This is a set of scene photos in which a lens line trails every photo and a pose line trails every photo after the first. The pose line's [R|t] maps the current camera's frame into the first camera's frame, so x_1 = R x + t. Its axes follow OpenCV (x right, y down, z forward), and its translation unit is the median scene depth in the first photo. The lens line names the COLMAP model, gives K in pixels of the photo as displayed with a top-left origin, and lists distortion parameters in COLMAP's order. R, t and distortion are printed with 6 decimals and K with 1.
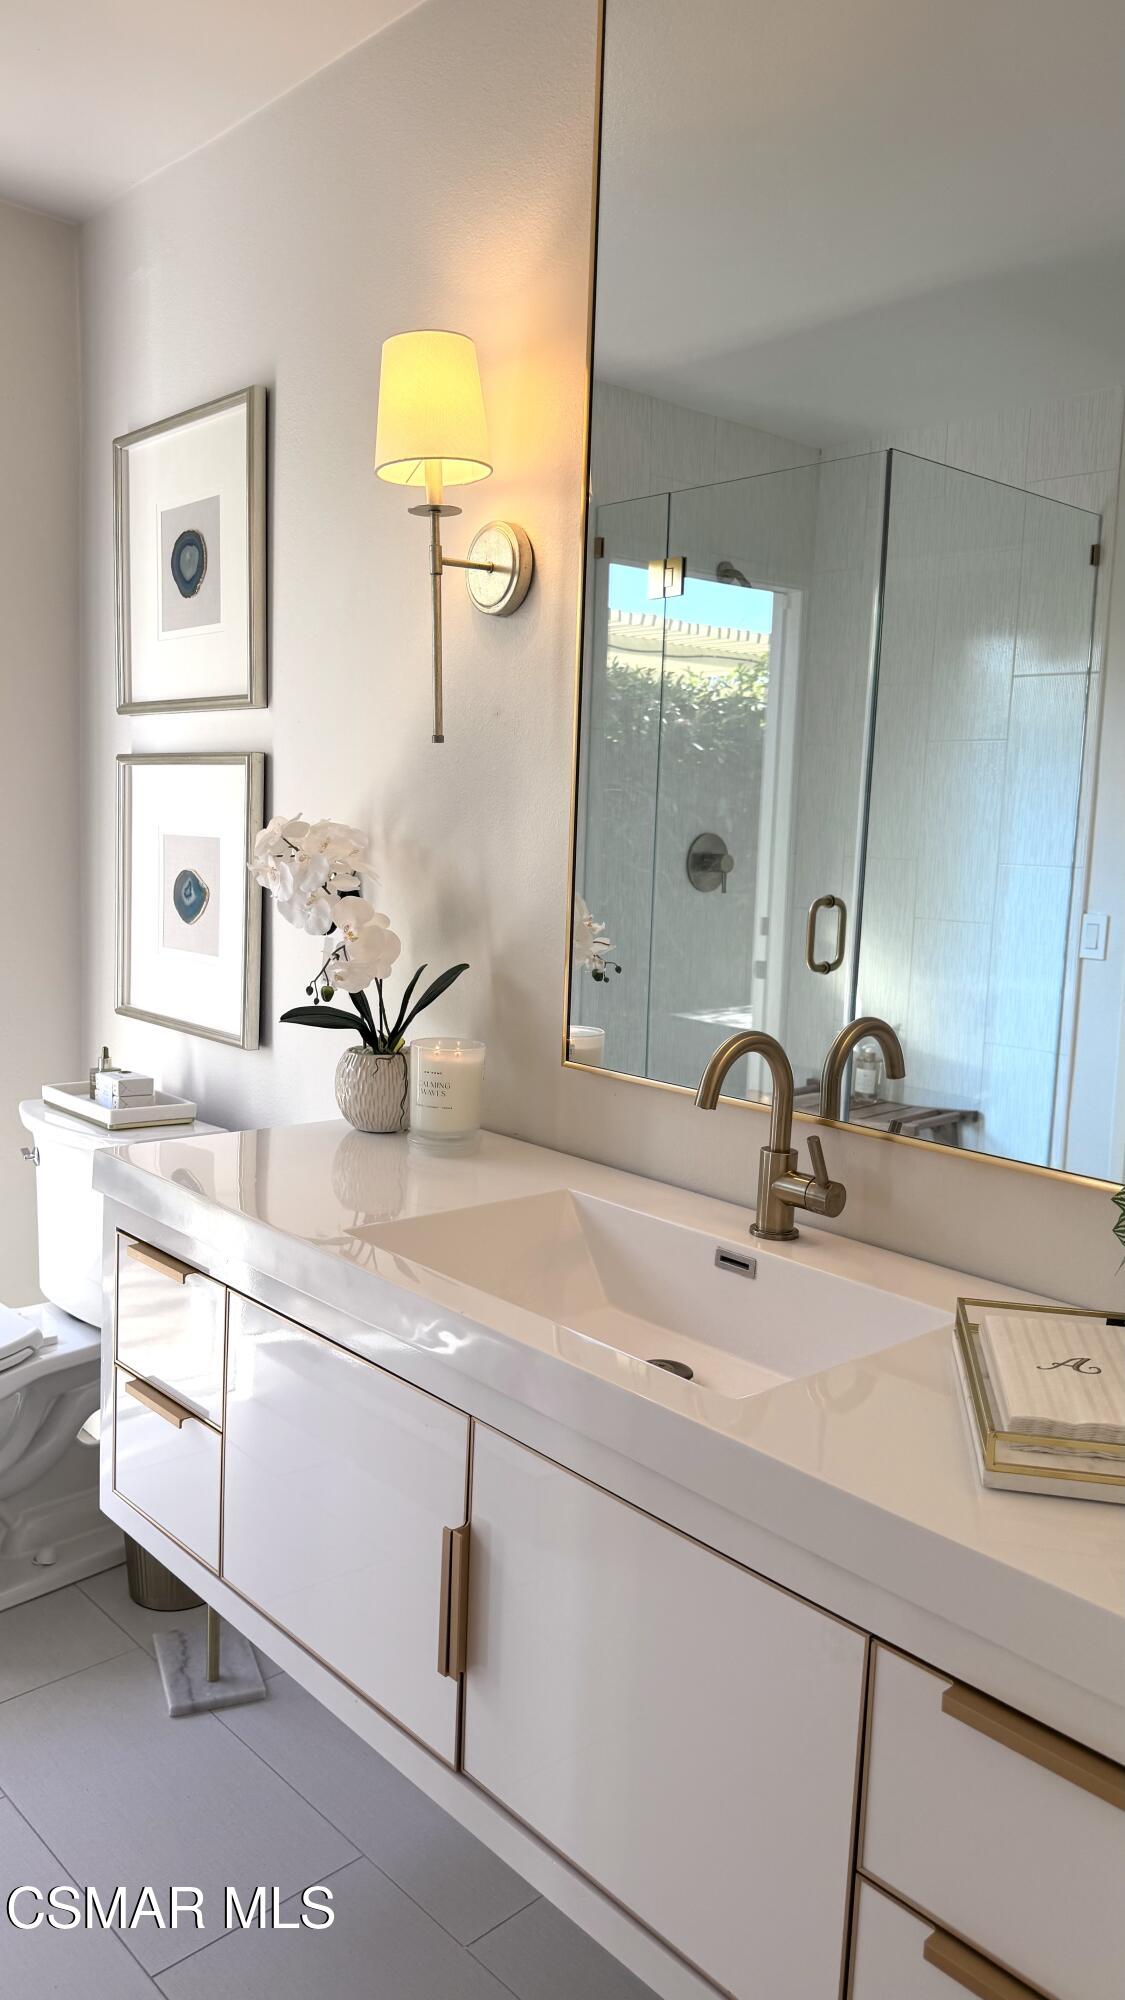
lens RADIAL K [[1422.3, 0, 577.6], [0, 1422.3, 982.2], [0, 0, 1]] dist [0.006838, -0.027849]
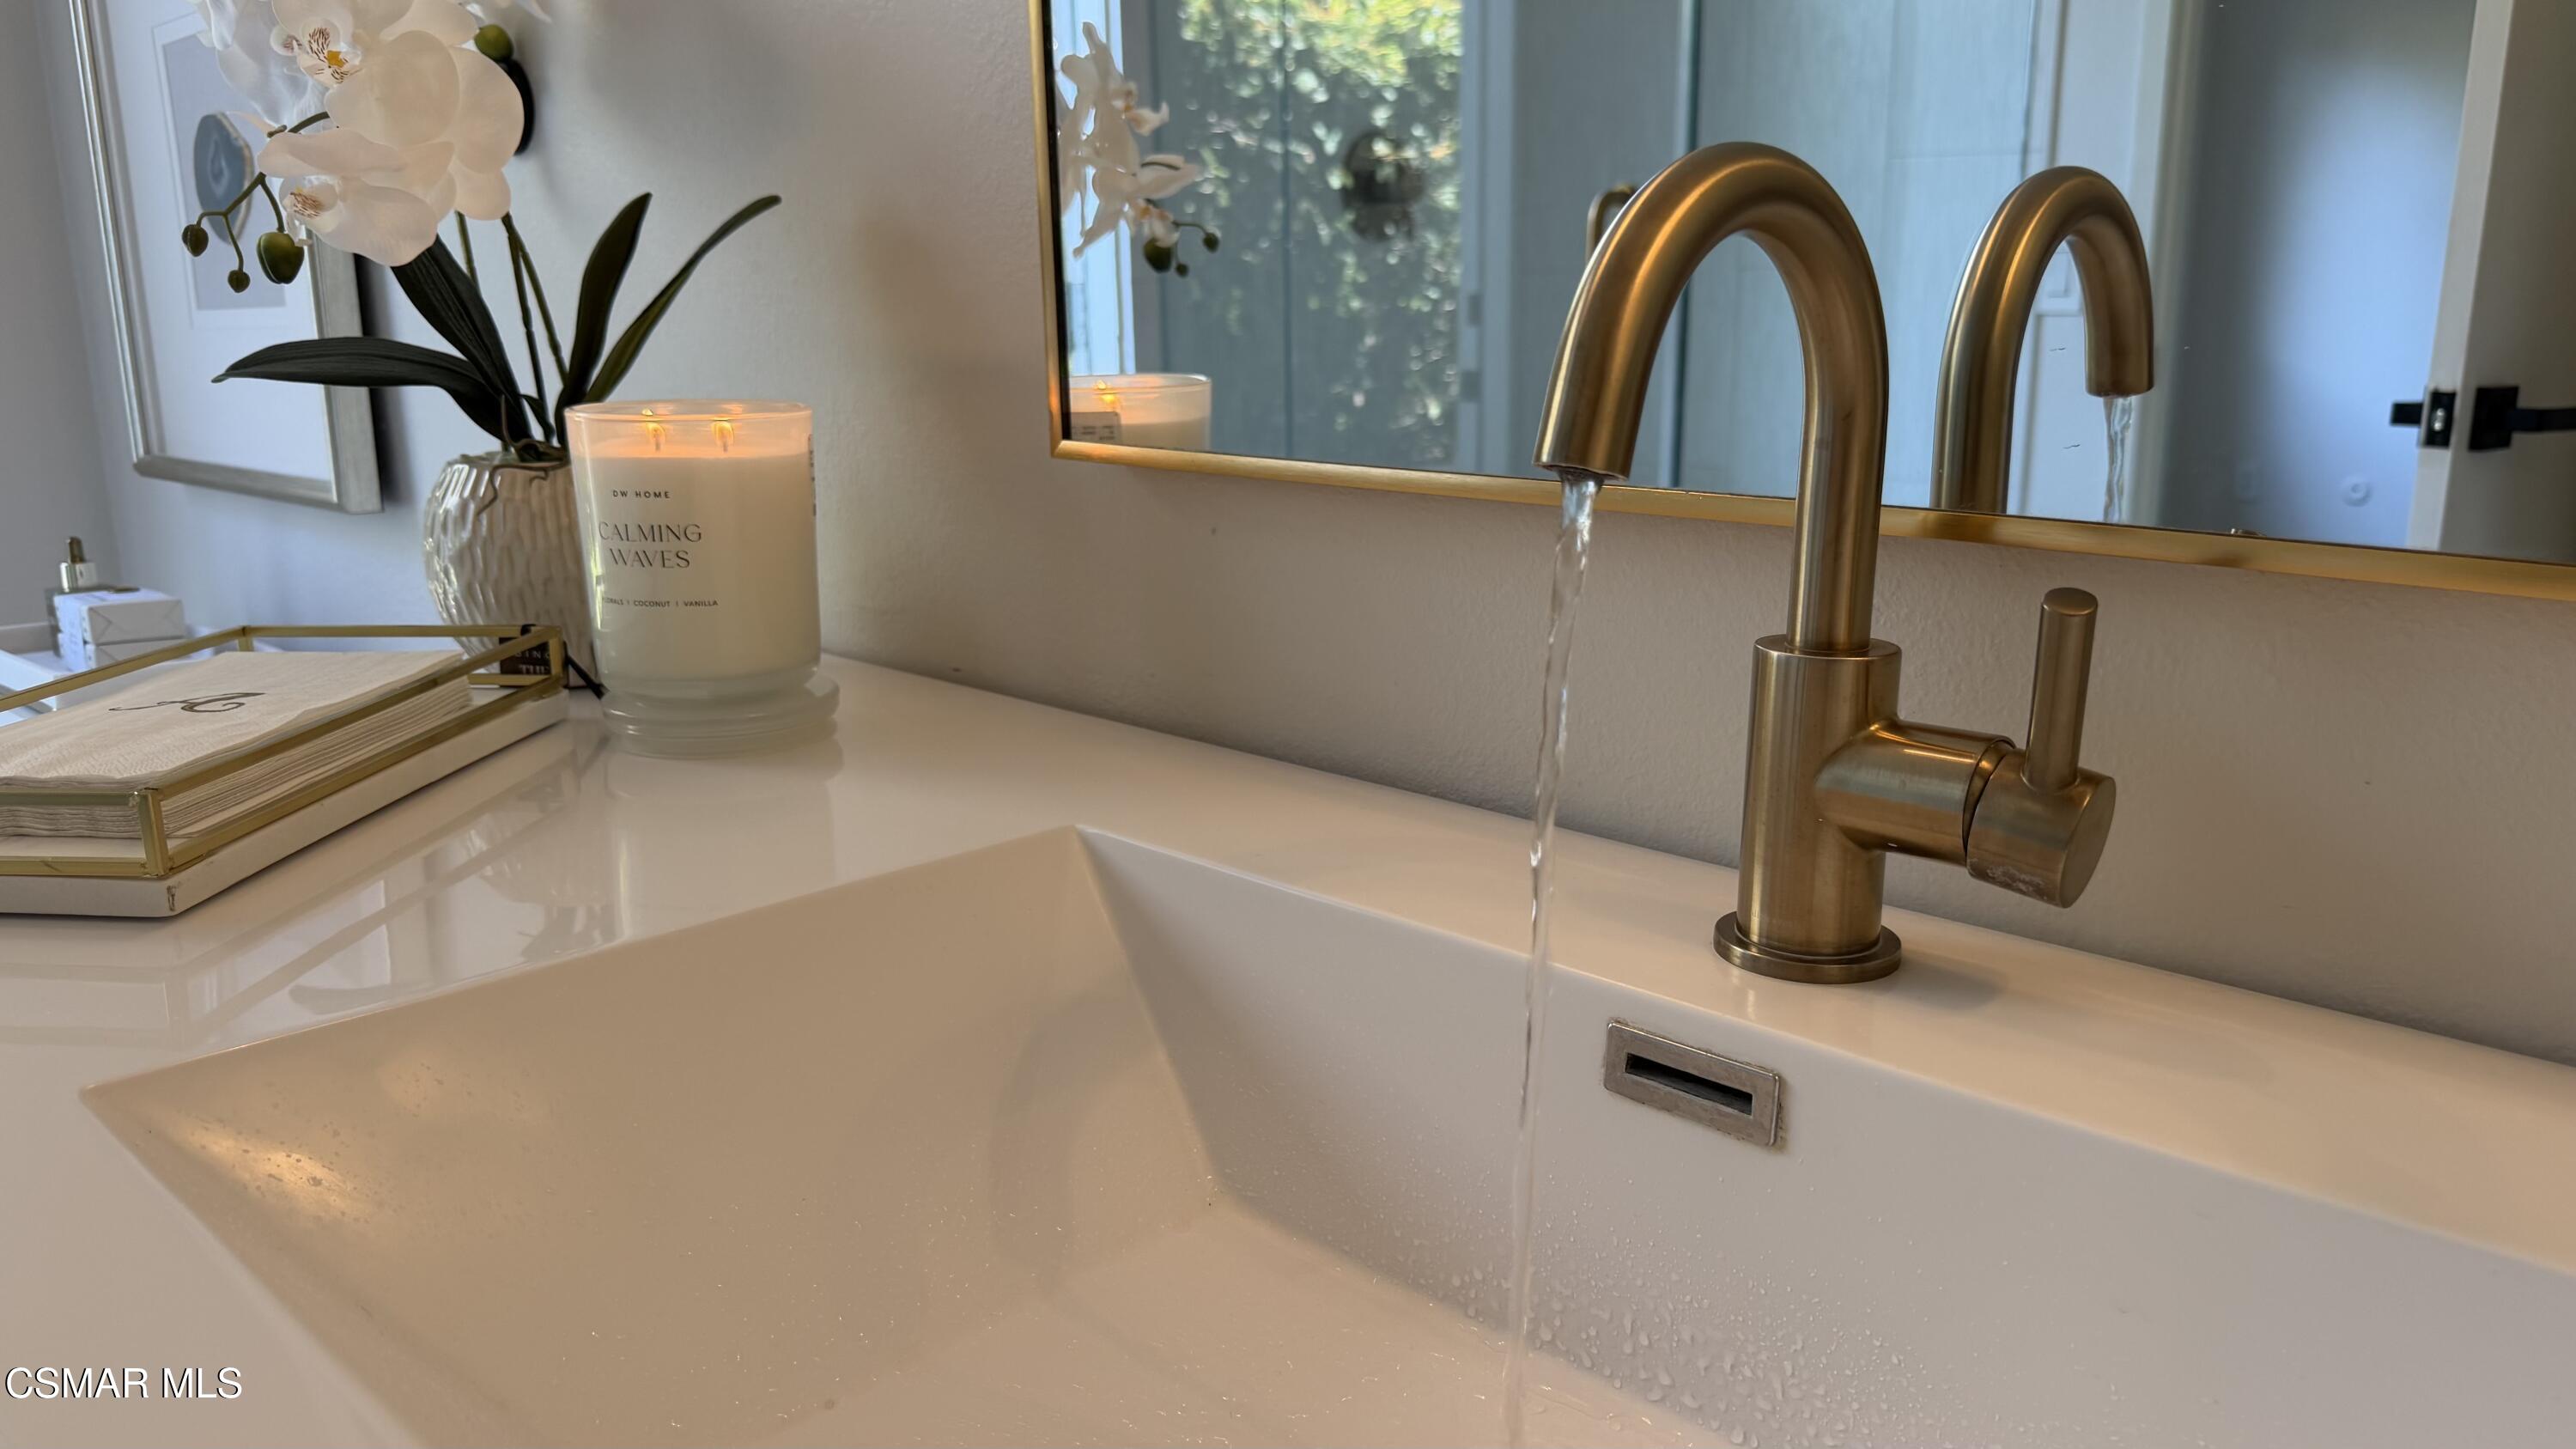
lens RADIAL K [[1832.2, 0, 1285.7], [0, 1832.2, 721.7], [0, 0, 1]] dist [0.006838, -0.027849]
pose [[0.996986, -0.063851, 0.044066, 0.025554], [0.057687, 0.989934, 0.129237, 0.081879], [-0.051874, -0.126305, 0.990634, 0.662551]]
